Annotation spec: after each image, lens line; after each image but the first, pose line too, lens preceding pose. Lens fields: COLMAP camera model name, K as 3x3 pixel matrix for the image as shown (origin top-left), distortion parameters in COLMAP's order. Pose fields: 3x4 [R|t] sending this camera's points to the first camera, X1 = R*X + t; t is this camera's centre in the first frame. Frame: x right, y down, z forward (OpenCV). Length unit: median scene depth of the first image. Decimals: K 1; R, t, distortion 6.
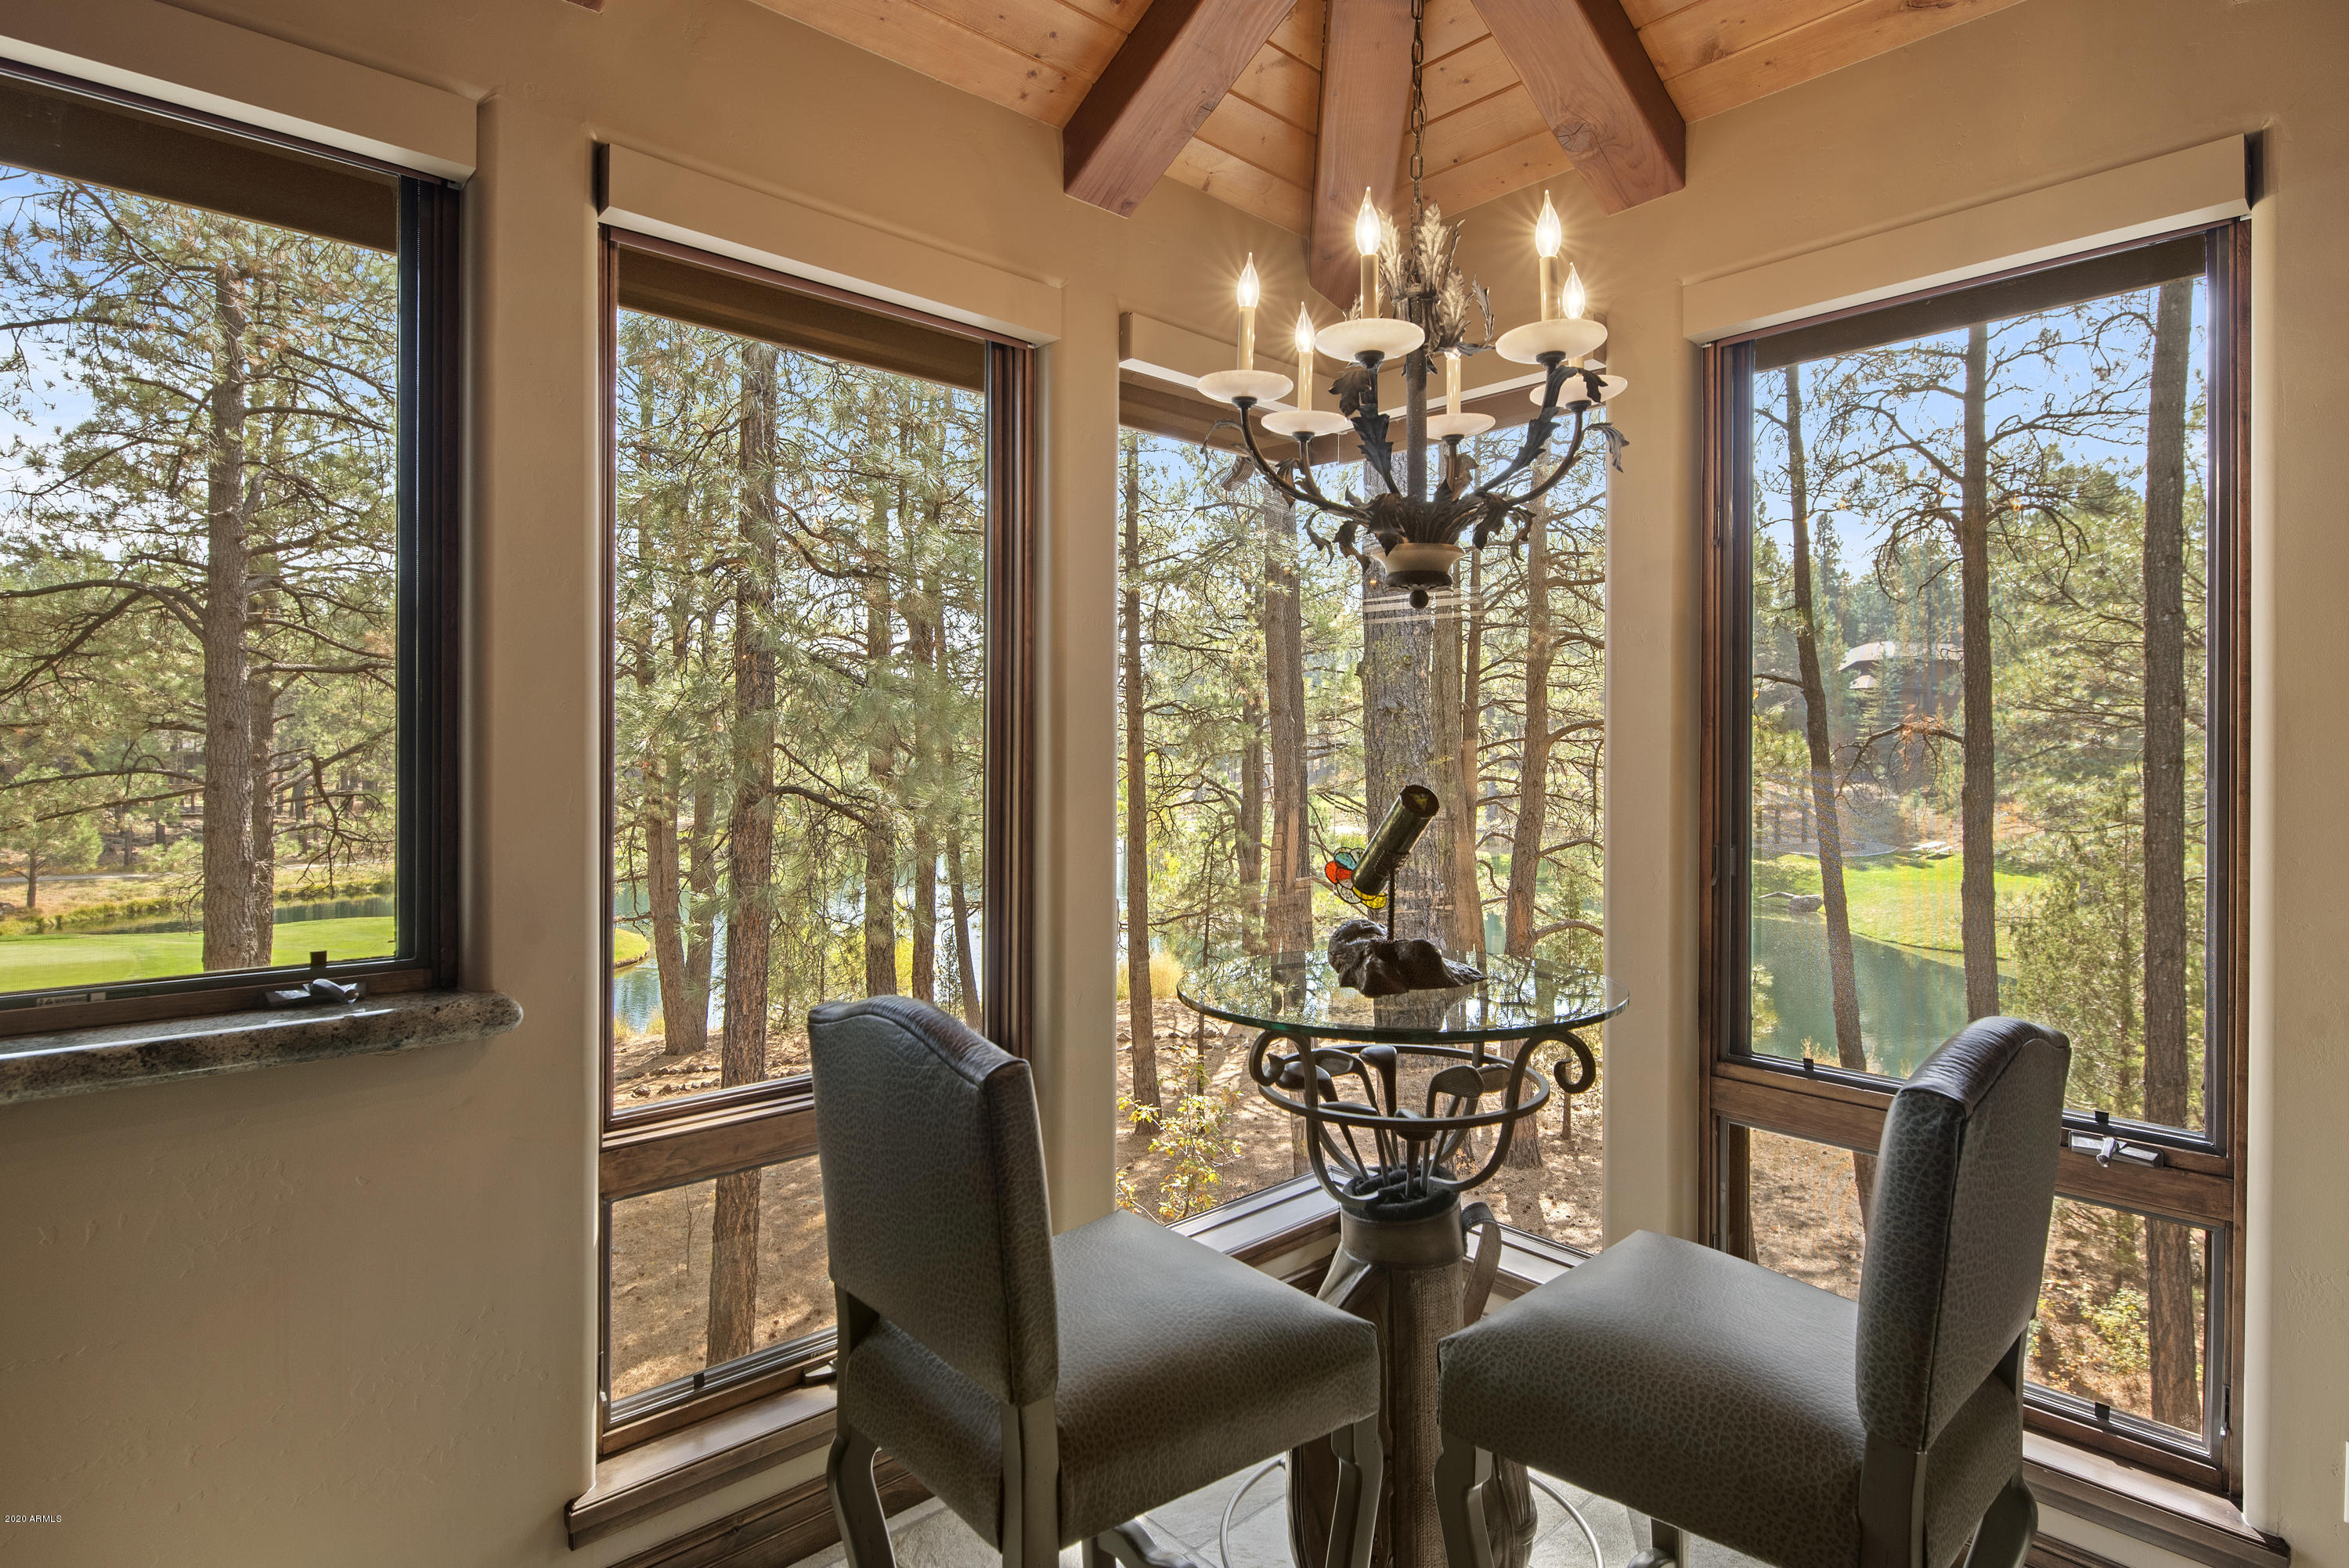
lens RADIAL K [[1200.7, 0, 1174.0], [0, 1200.7, 727.6], [0, 0, 1]] dist [-0.005860, -0.002436]
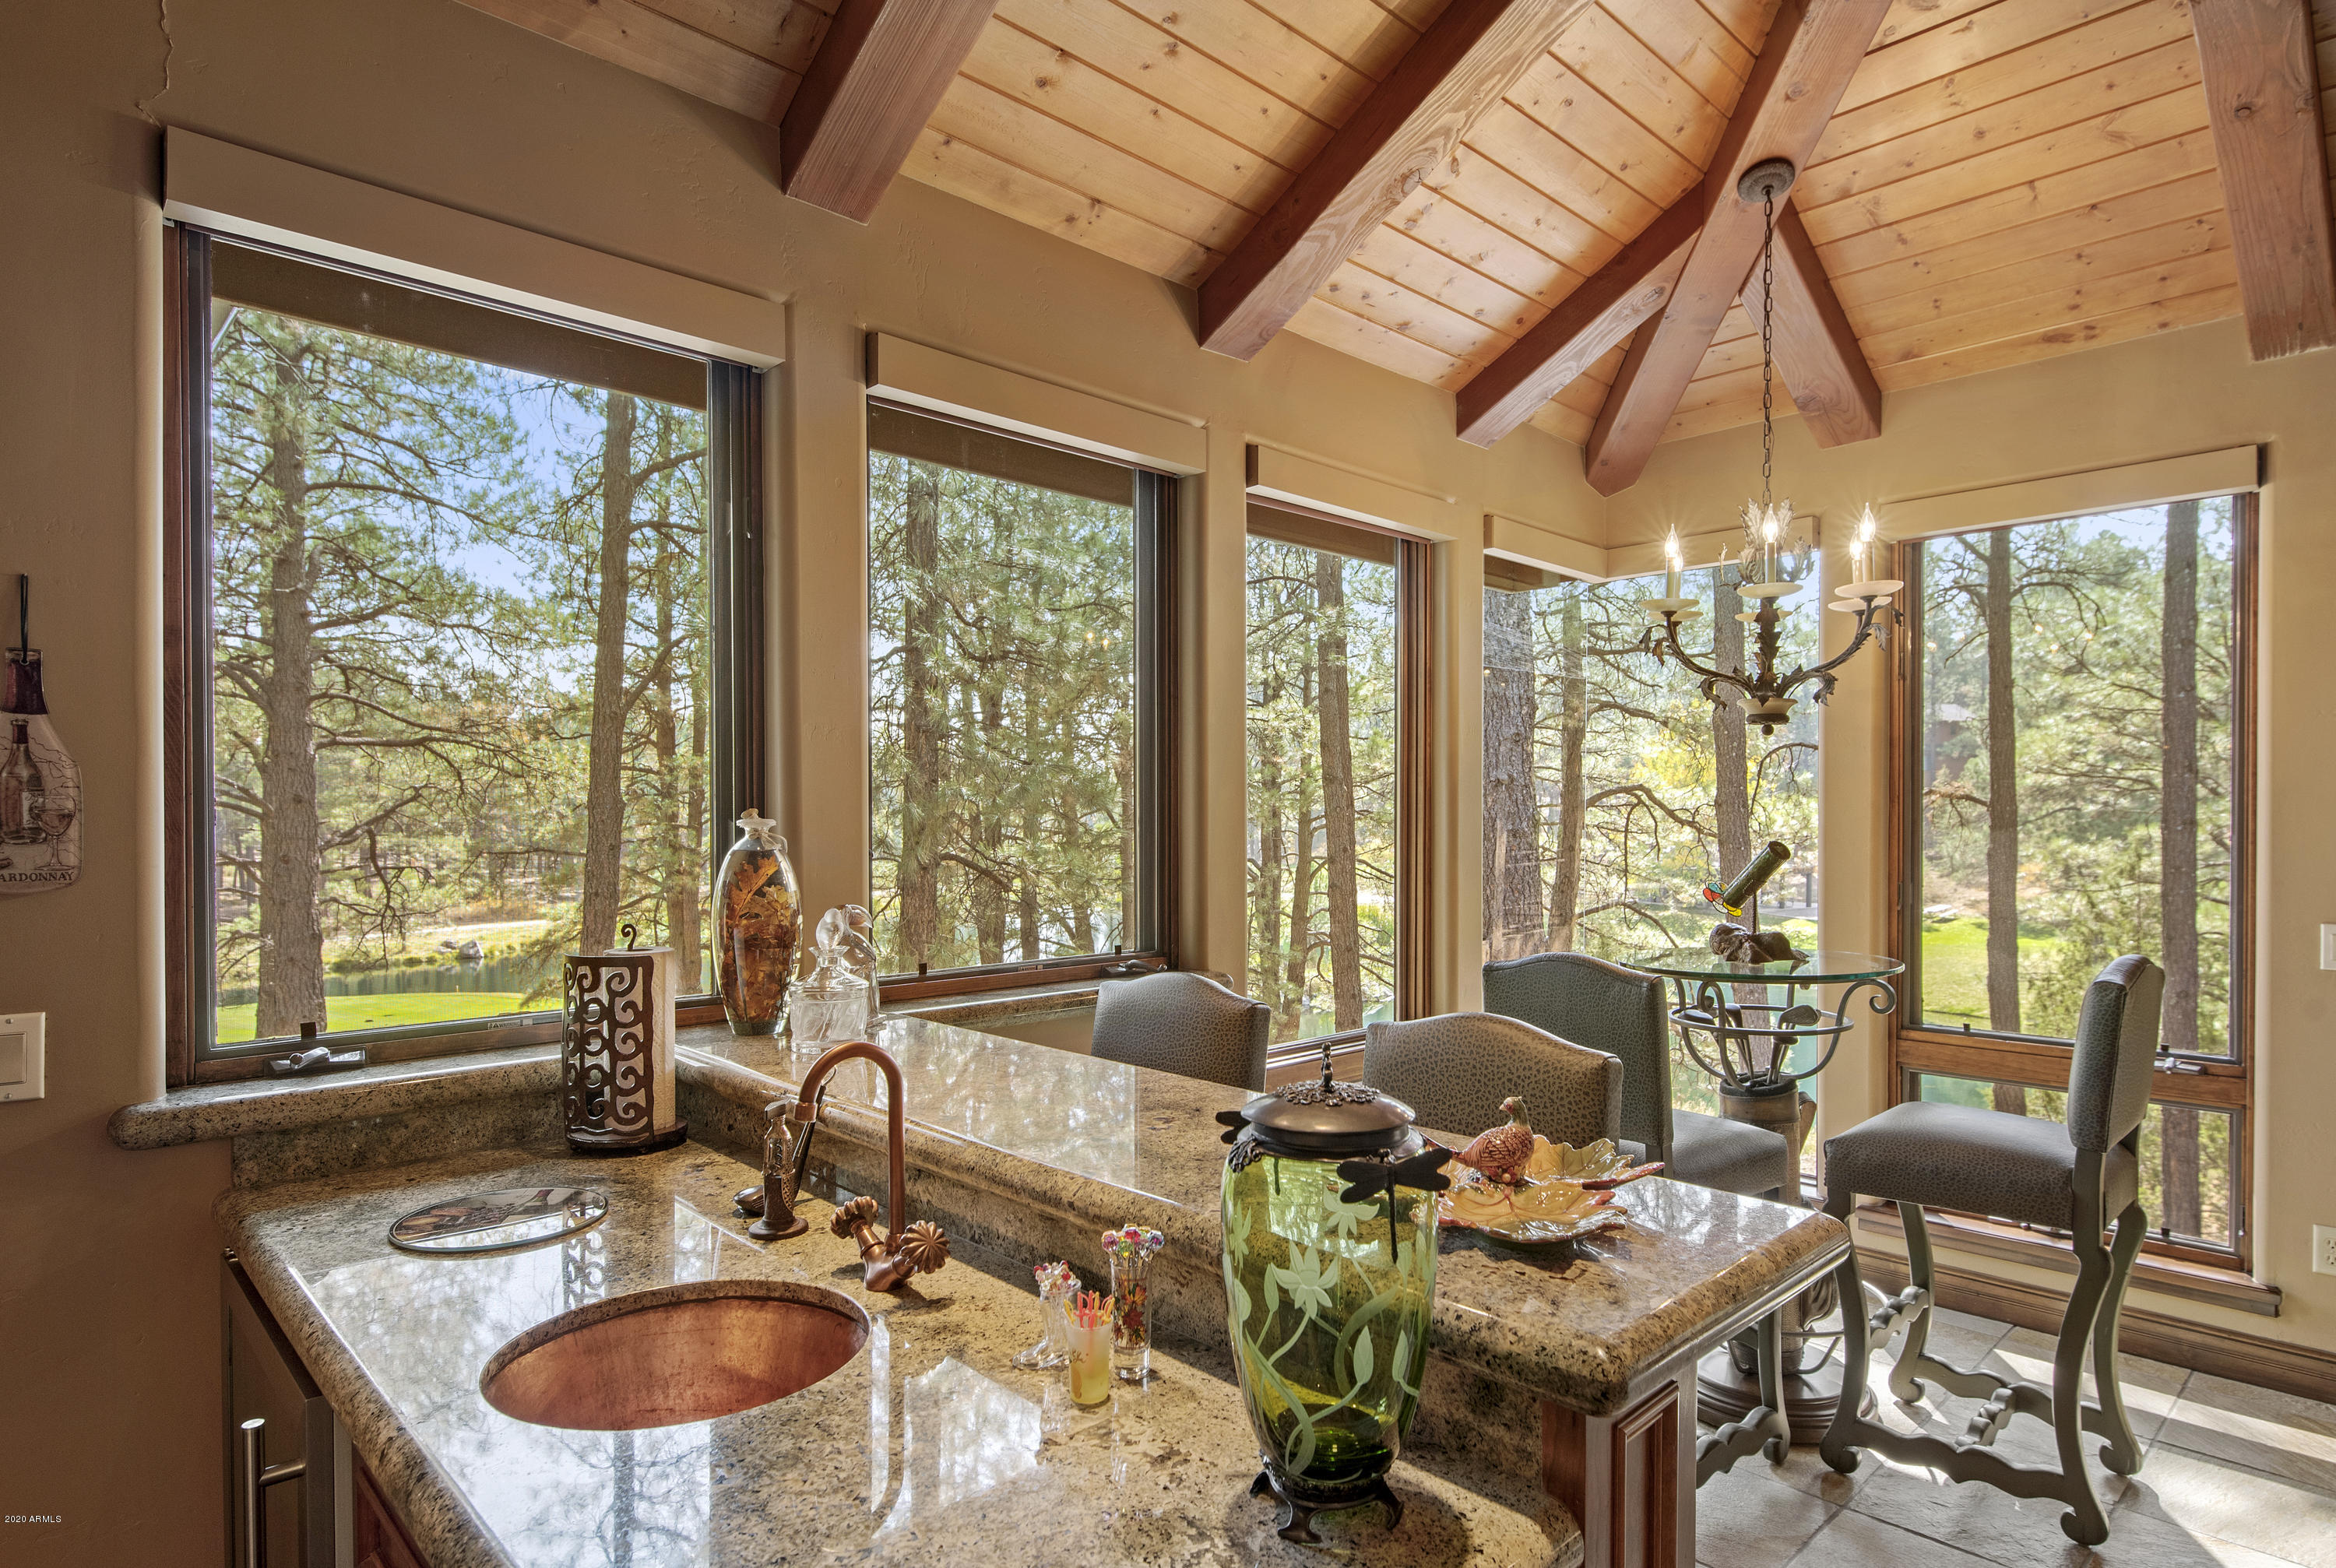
lens RADIAL K [[1269.2, 0, 1166.8], [0, 1269.2, 806.2], [0, 0, 1]] dist [-0.004371, 0.000934]
pose [[0.999705, -0.005569, 0.023661, -0.082568], [0.005320, 0.999930, 0.010603, -0.003035], [-0.023719, -0.010474, 0.999664, -0.091172]]
